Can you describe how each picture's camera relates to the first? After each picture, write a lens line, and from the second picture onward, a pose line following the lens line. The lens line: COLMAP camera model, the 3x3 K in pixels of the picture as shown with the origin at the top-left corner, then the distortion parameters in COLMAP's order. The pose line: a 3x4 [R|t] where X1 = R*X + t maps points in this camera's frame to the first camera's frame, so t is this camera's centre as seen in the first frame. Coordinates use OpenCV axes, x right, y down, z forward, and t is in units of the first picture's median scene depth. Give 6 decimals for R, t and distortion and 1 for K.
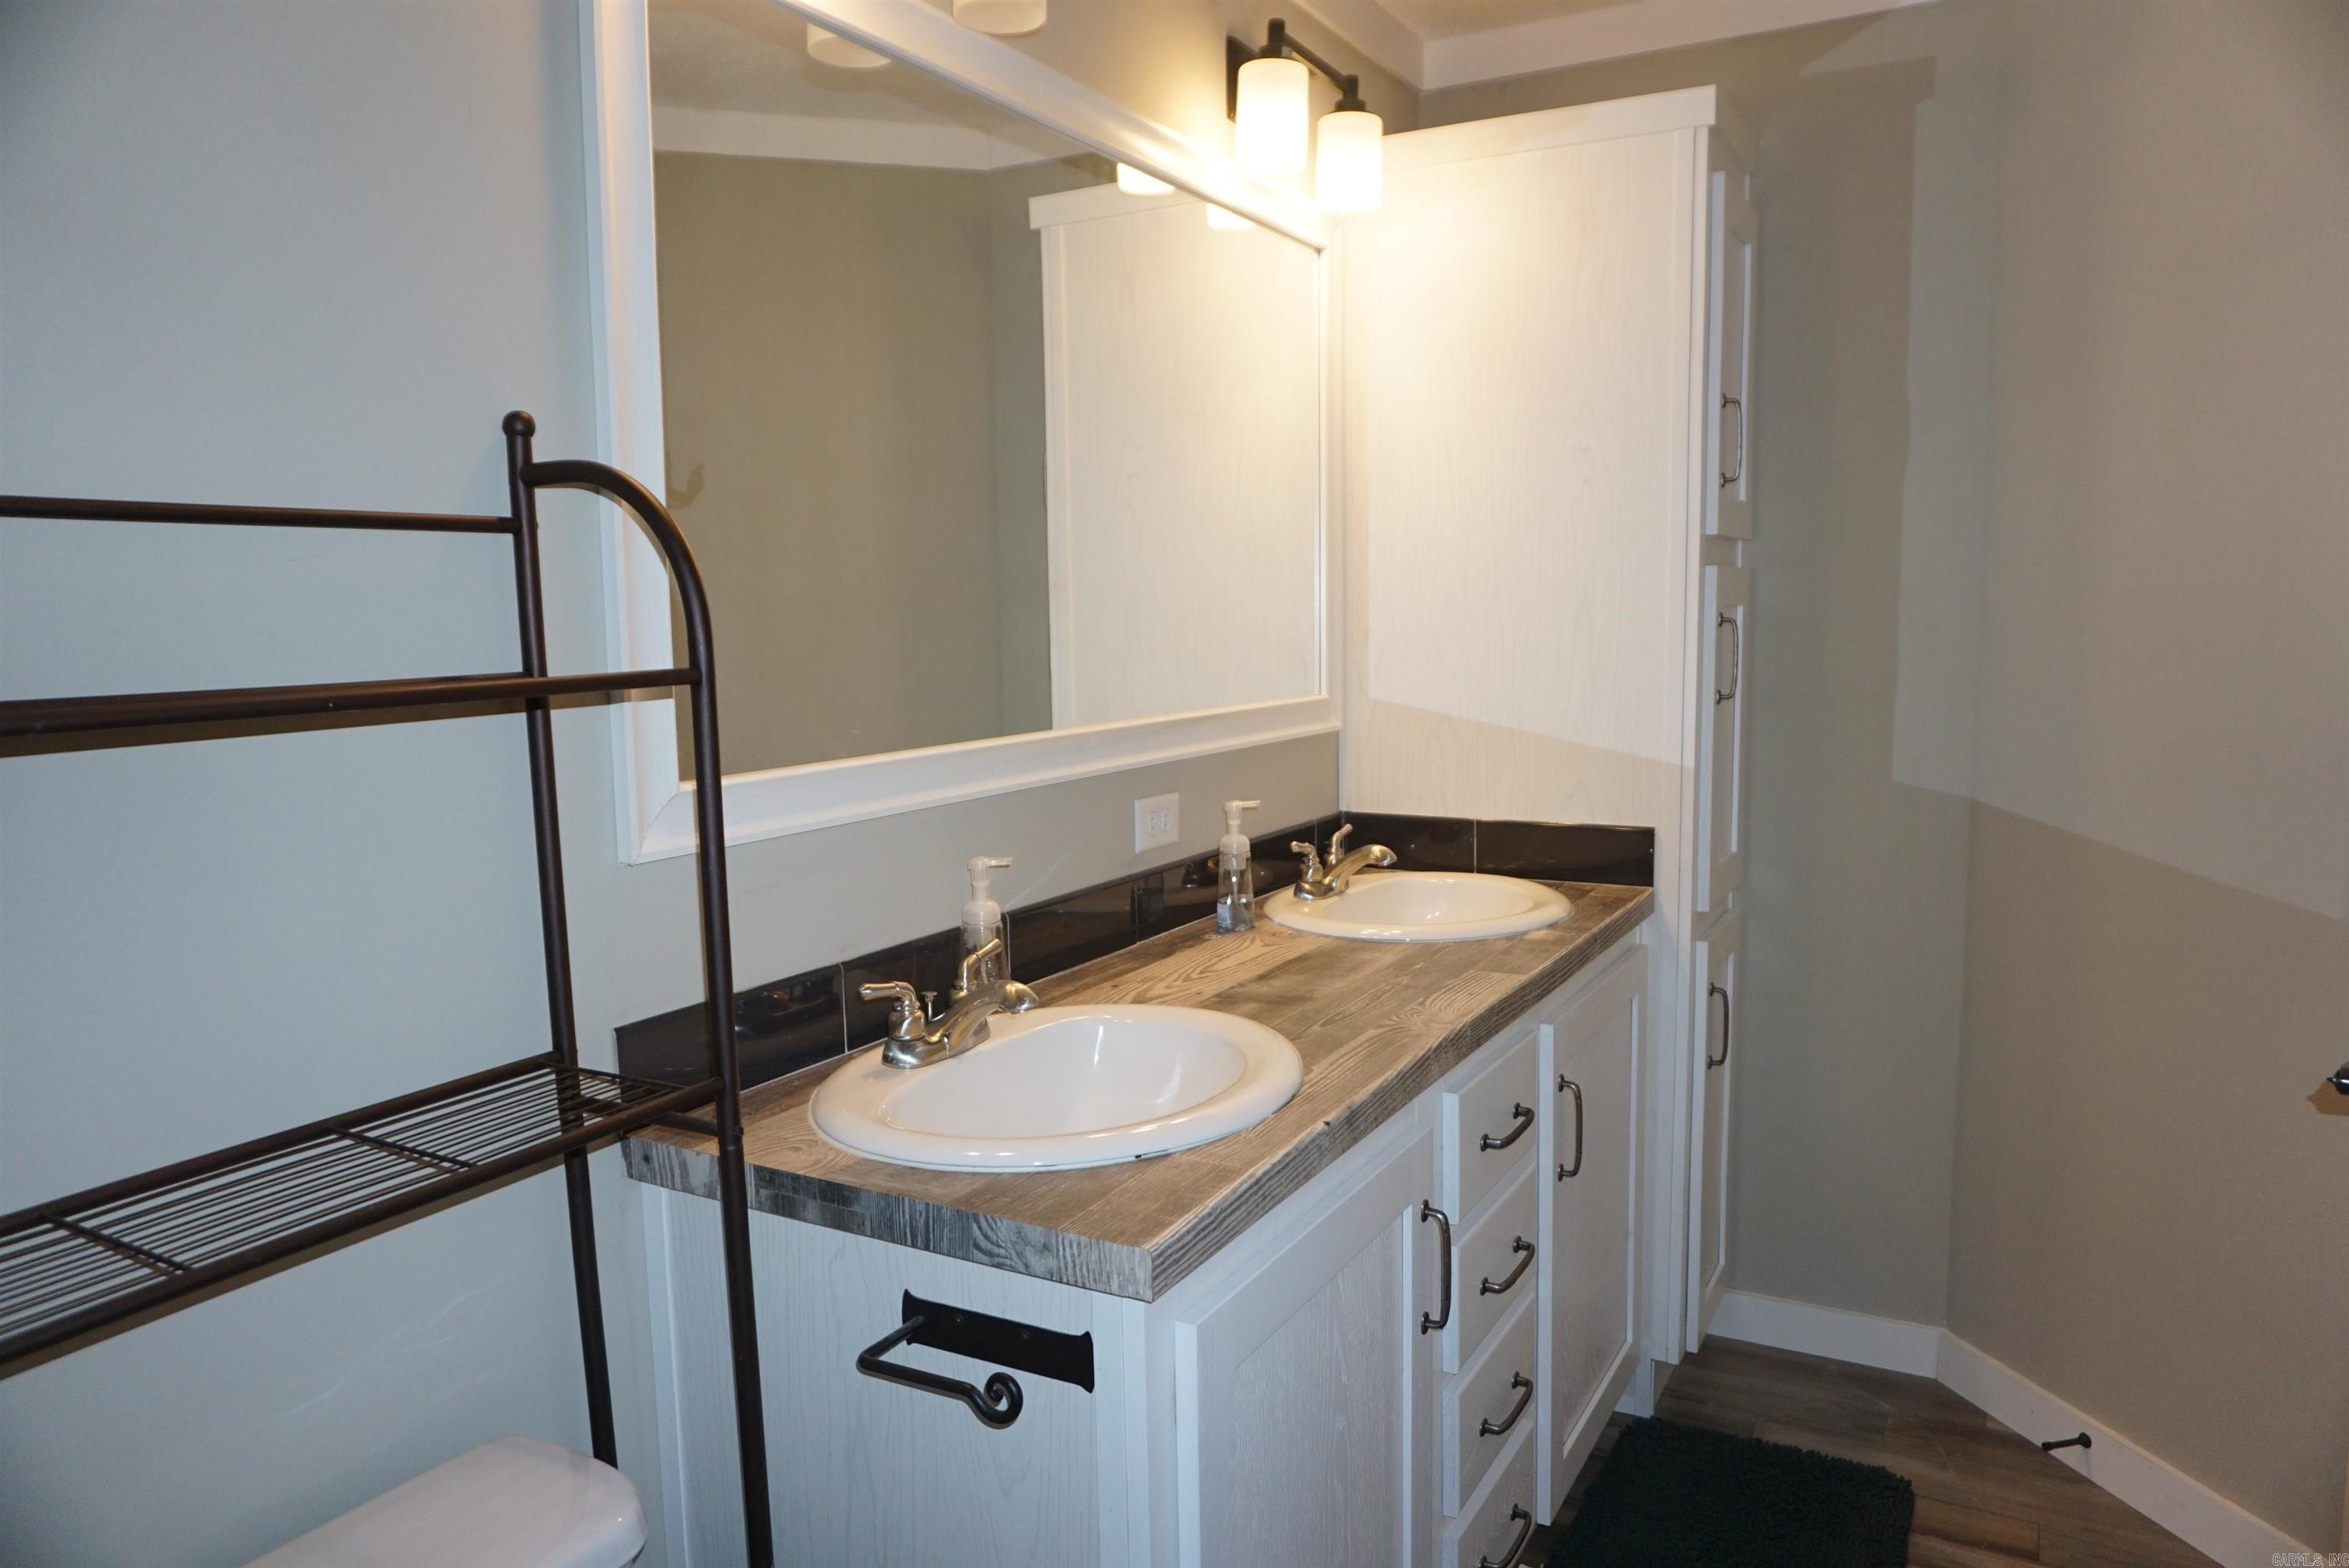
lens RADIAL K [[1577.2, 0, 1180.0], [0, 1577.2, 792.7], [0, 0, 1]] dist [-0.044370, 0.030743]
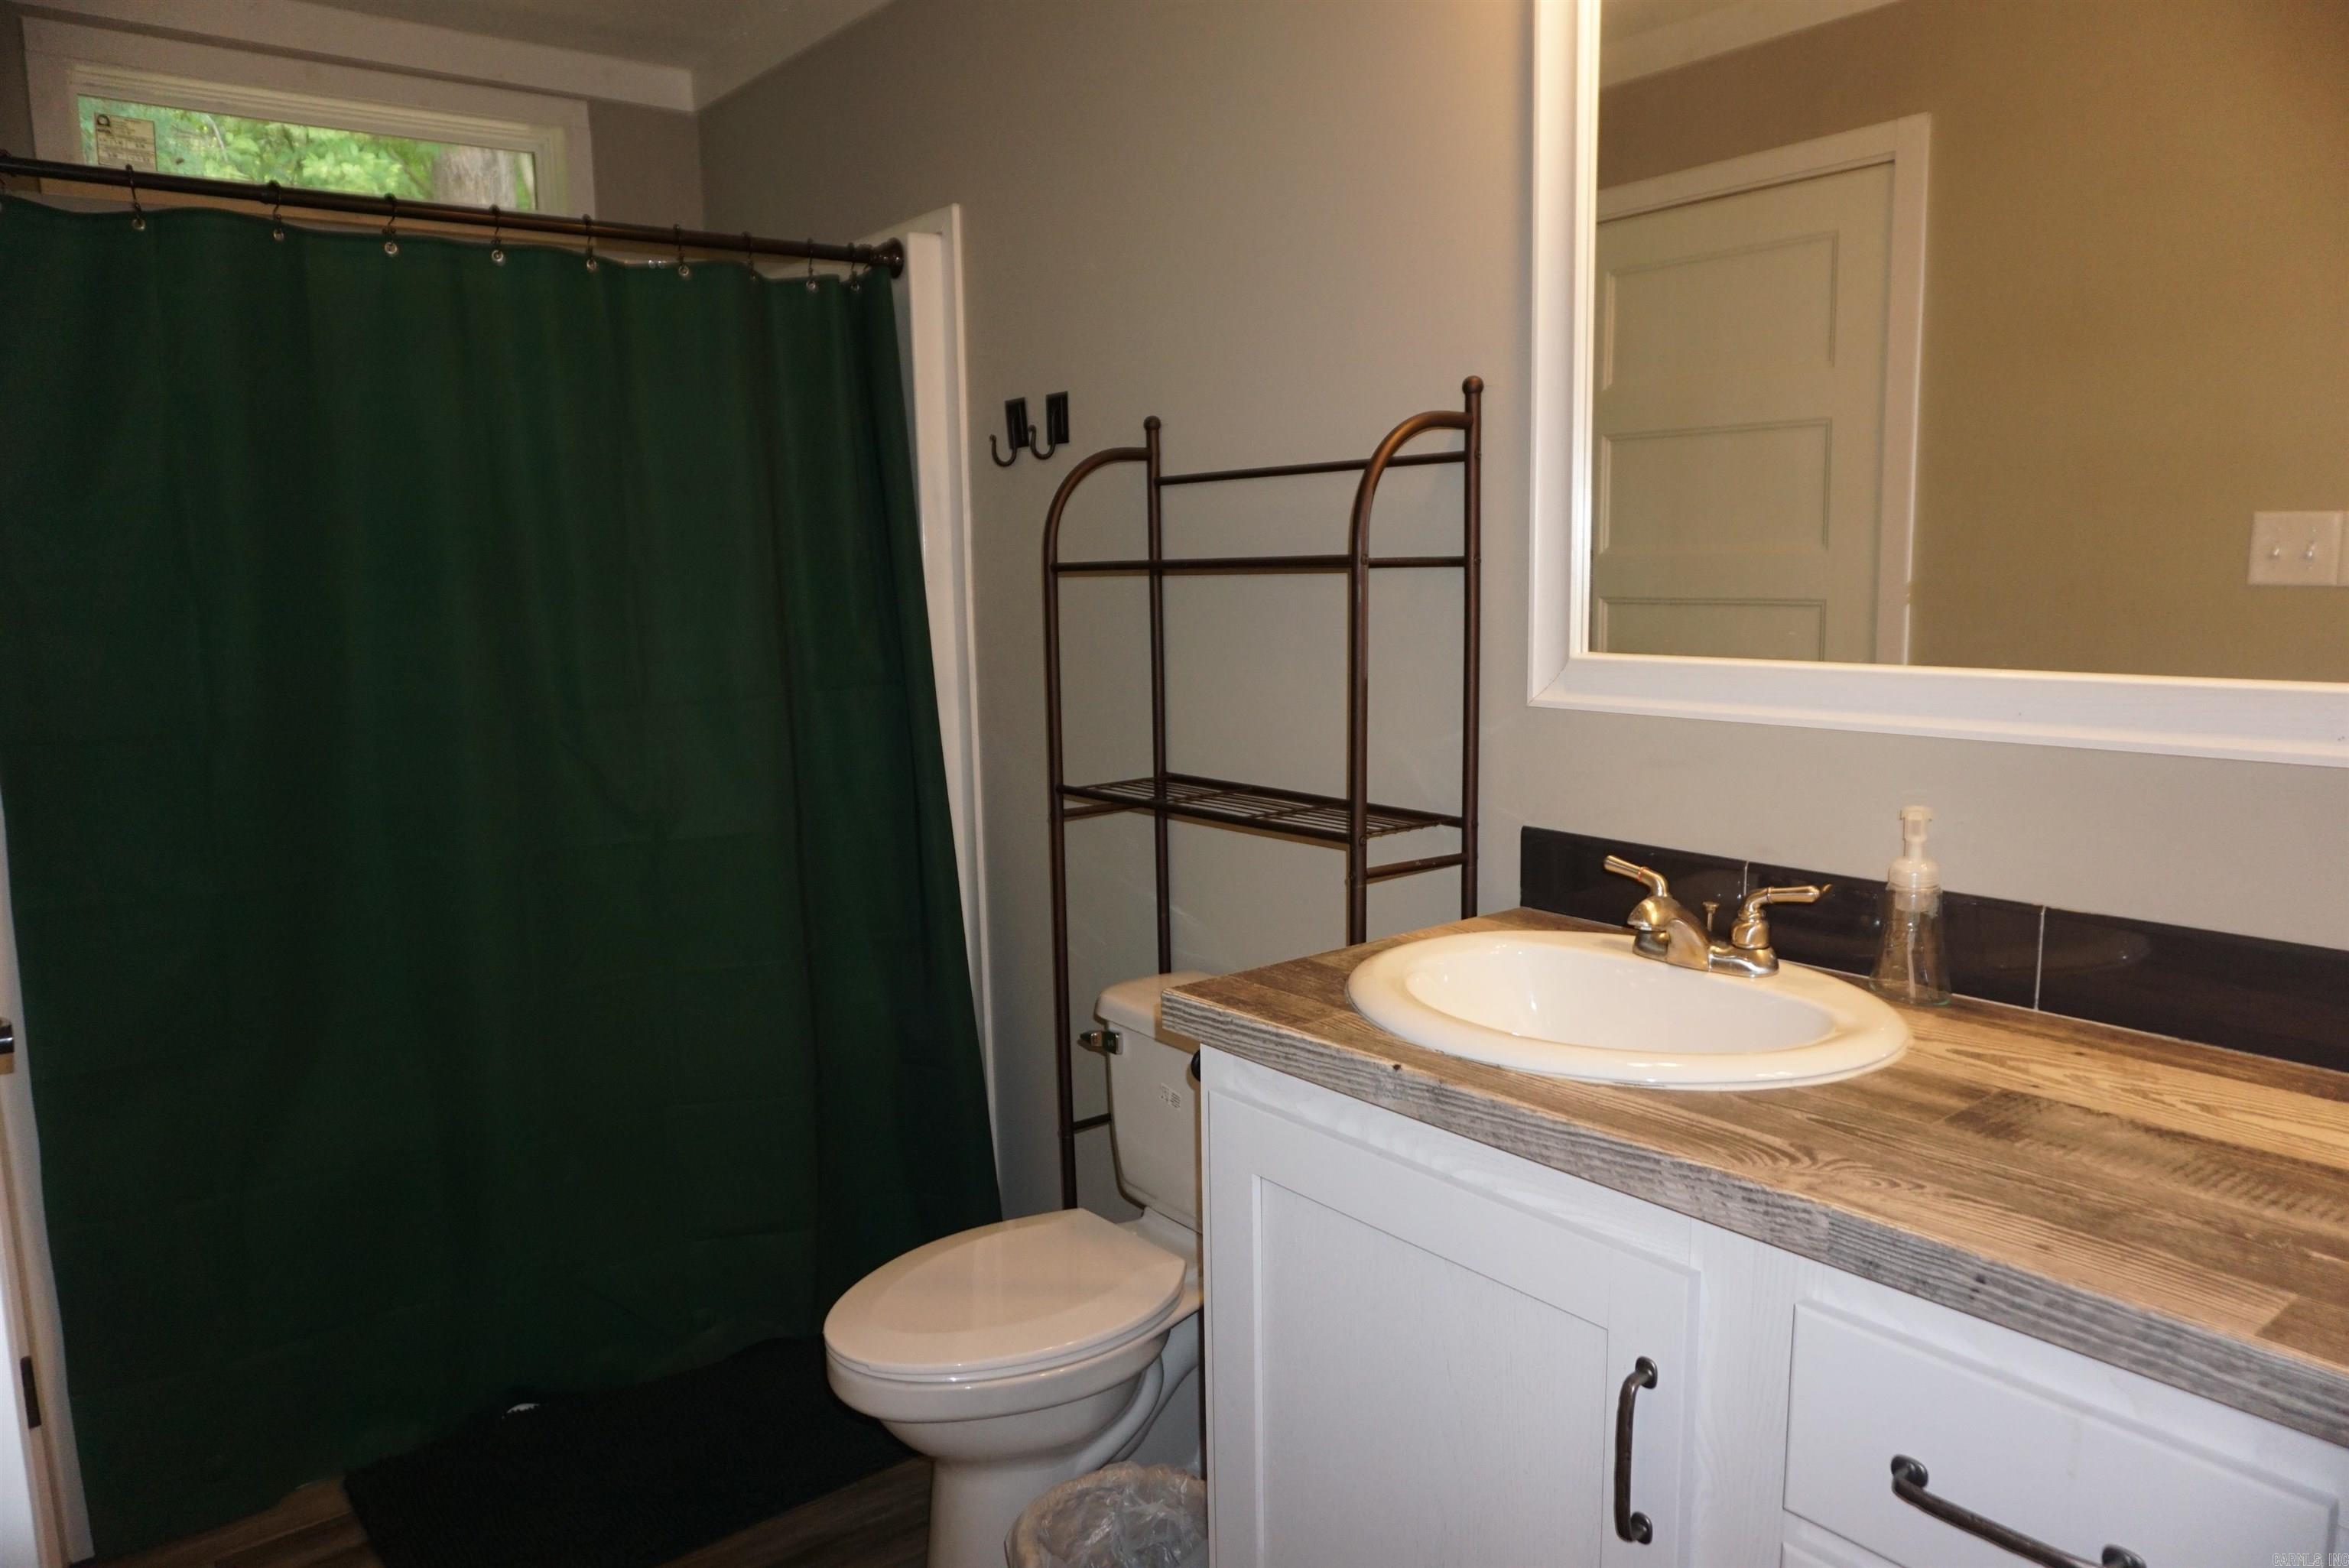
lens RADIAL K [[1577.2, 0, 1180.0], [0, 1577.2, 792.7], [0, 0, 1]] dist [-0.044370, 0.030743]
pose [[-0.381378, 0.156691, -0.911043, 0.749621], [-0.084278, 0.975532, 0.203063, -0.097380], [0.920569, 0.154225, -0.358841, 0.927276]]
